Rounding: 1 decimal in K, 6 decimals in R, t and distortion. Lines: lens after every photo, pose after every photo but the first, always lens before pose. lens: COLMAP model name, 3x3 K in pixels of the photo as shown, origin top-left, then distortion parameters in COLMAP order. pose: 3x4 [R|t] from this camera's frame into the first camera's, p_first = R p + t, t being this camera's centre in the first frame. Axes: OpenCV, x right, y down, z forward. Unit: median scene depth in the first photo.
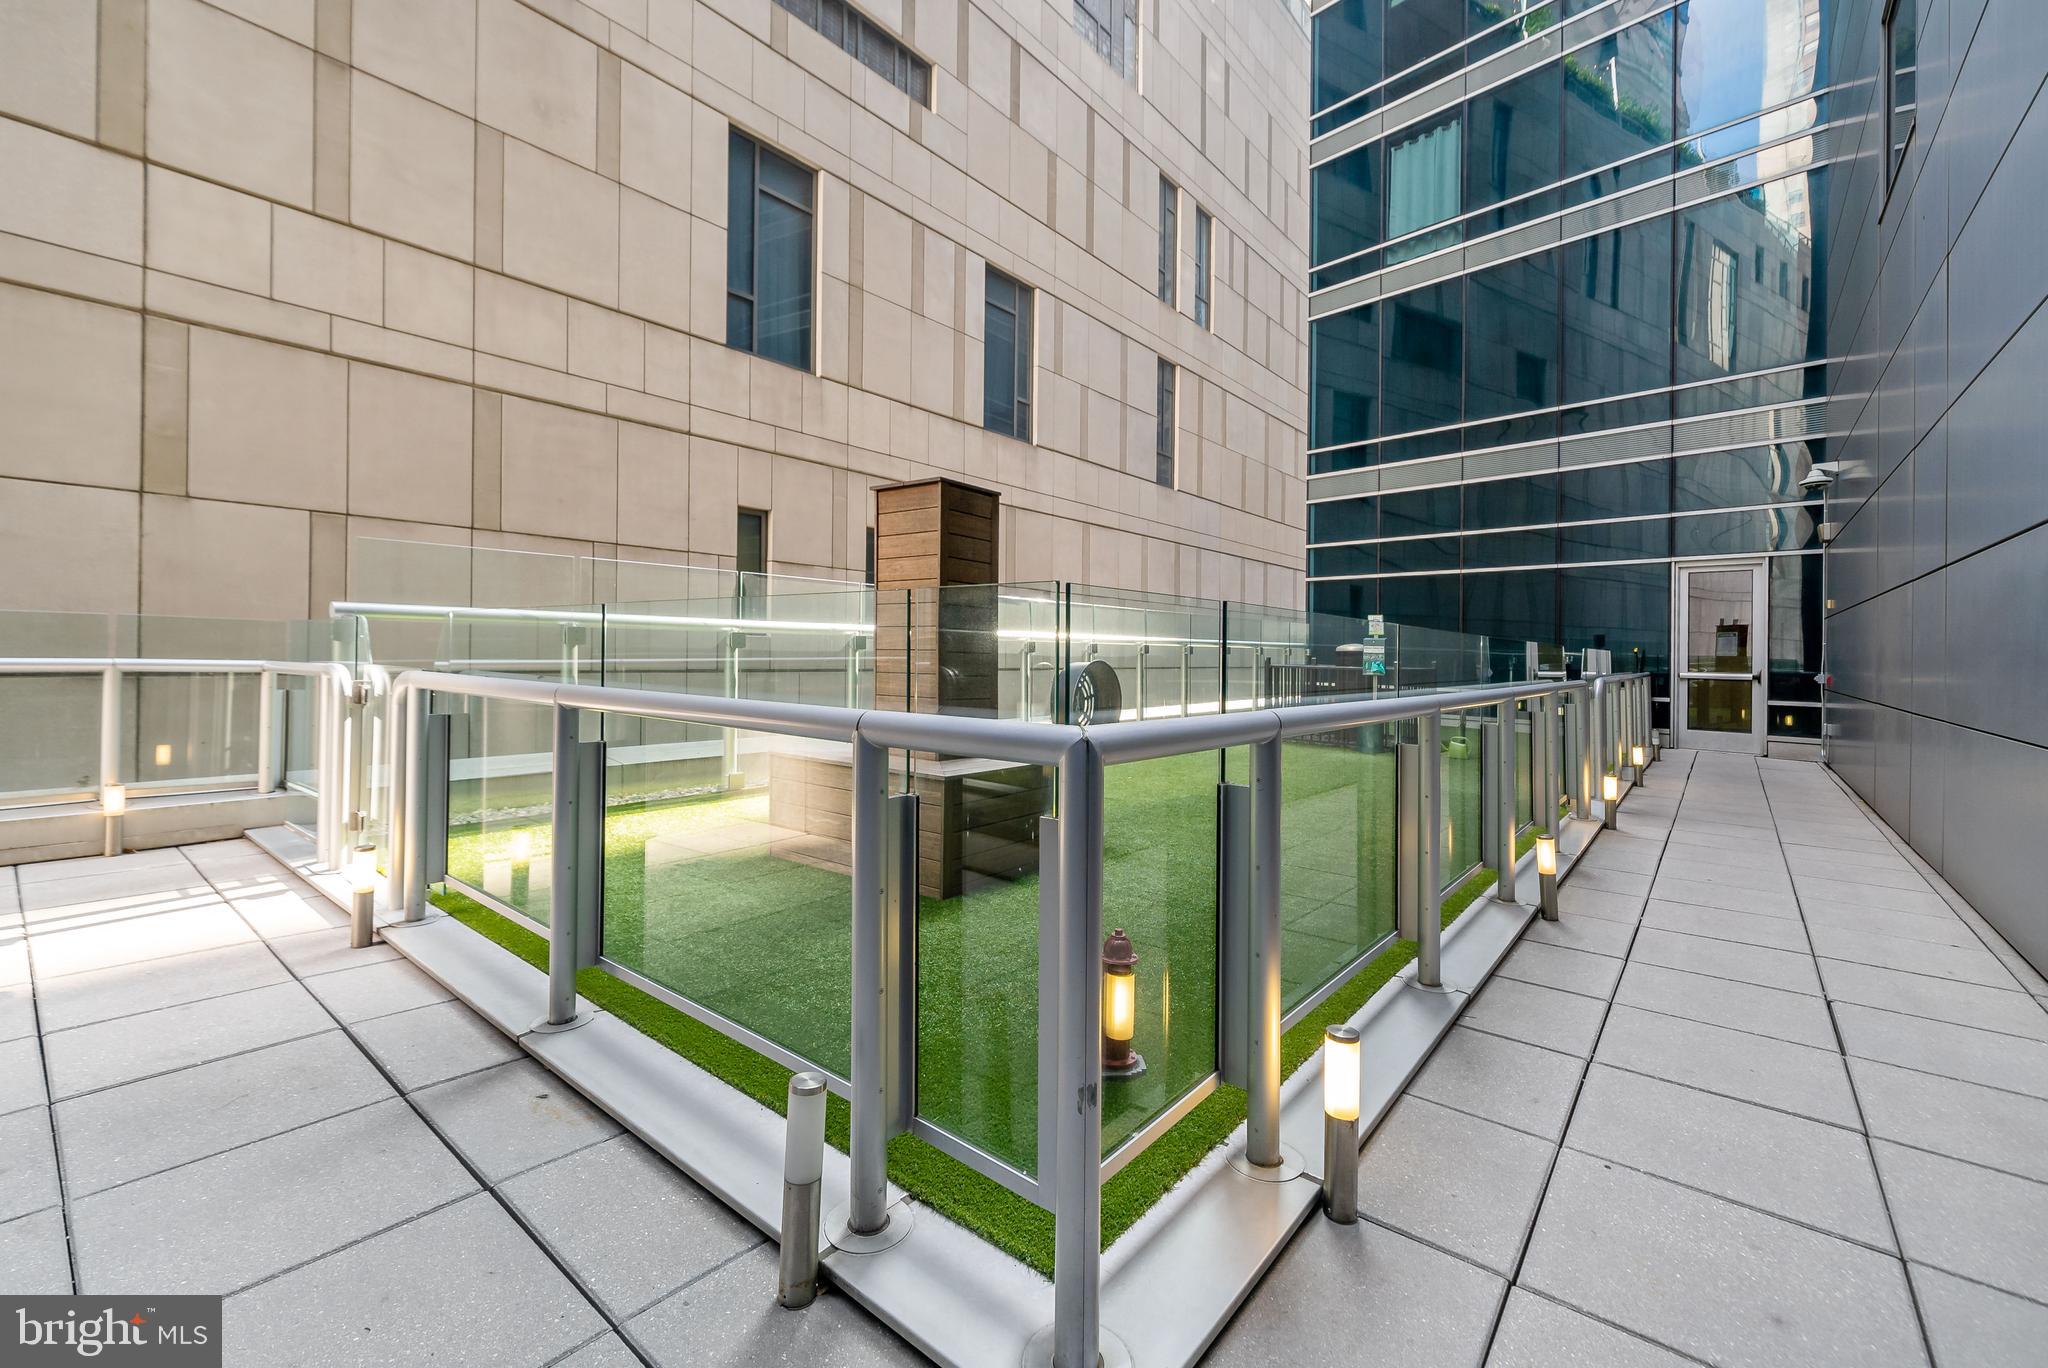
lens RADIAL K [[848.2, 0, 1023.4], [0, 848.2, 664.3], [0, 0, 1]] dist [-0.000862, -0.000097]
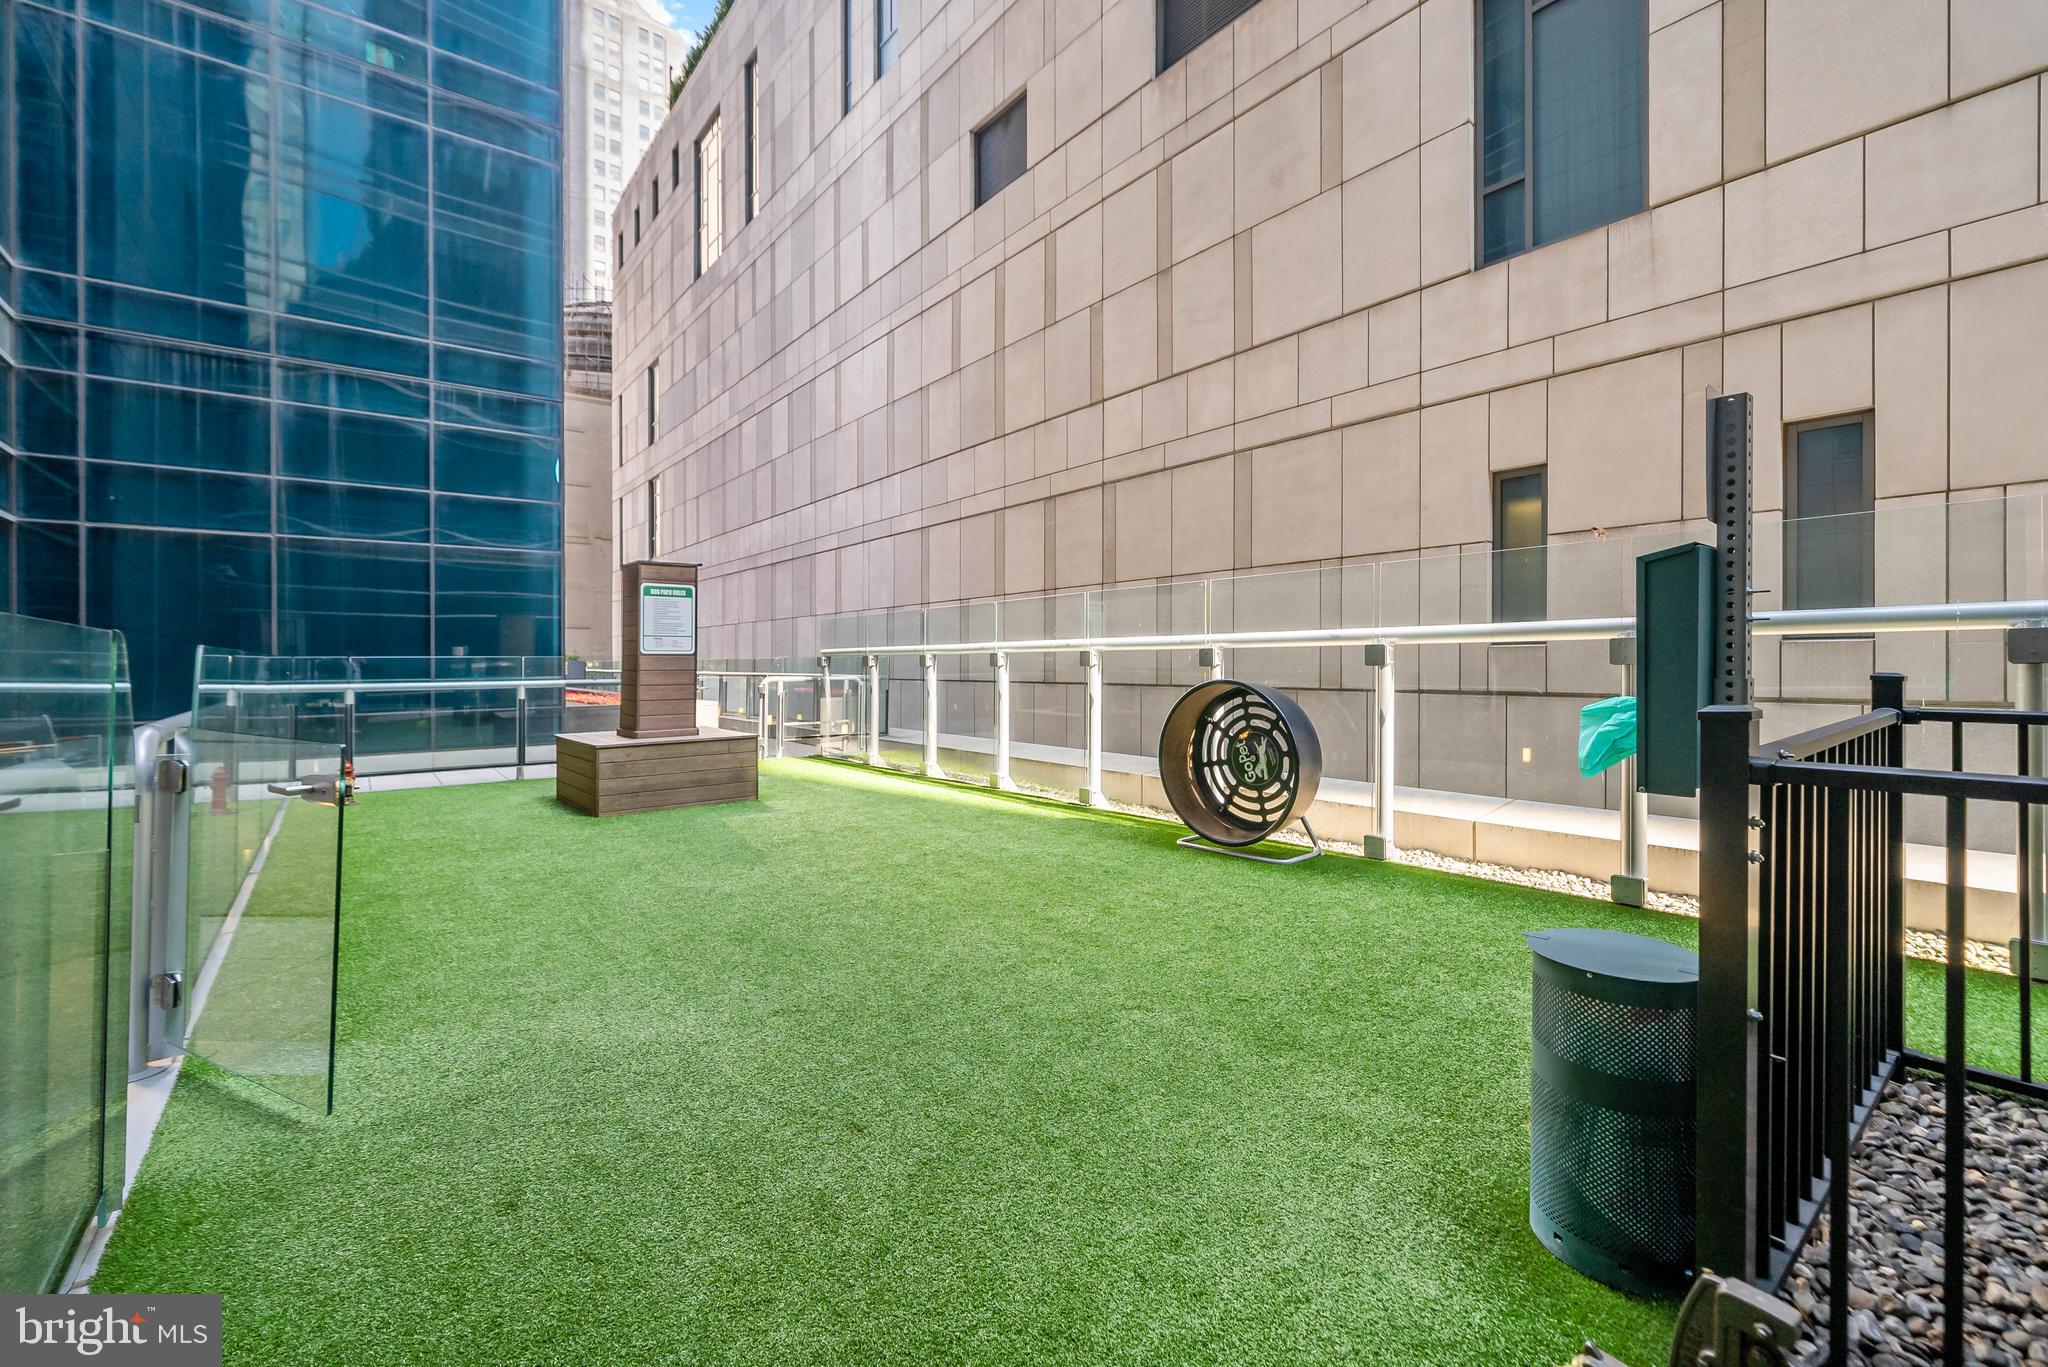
lens RADIAL K [[848.2, 0, 1022.8], [0, 848.2, 674.5], [0, 0, 1]] dist [-0.000862, -0.000097]
pose [[-0.198630, -0.002680, -0.980071, 0.525585], [-0.006057, 0.999981, -0.001507, -0.005434], [0.980056, 0.005637, -0.198643, 0.819861]]
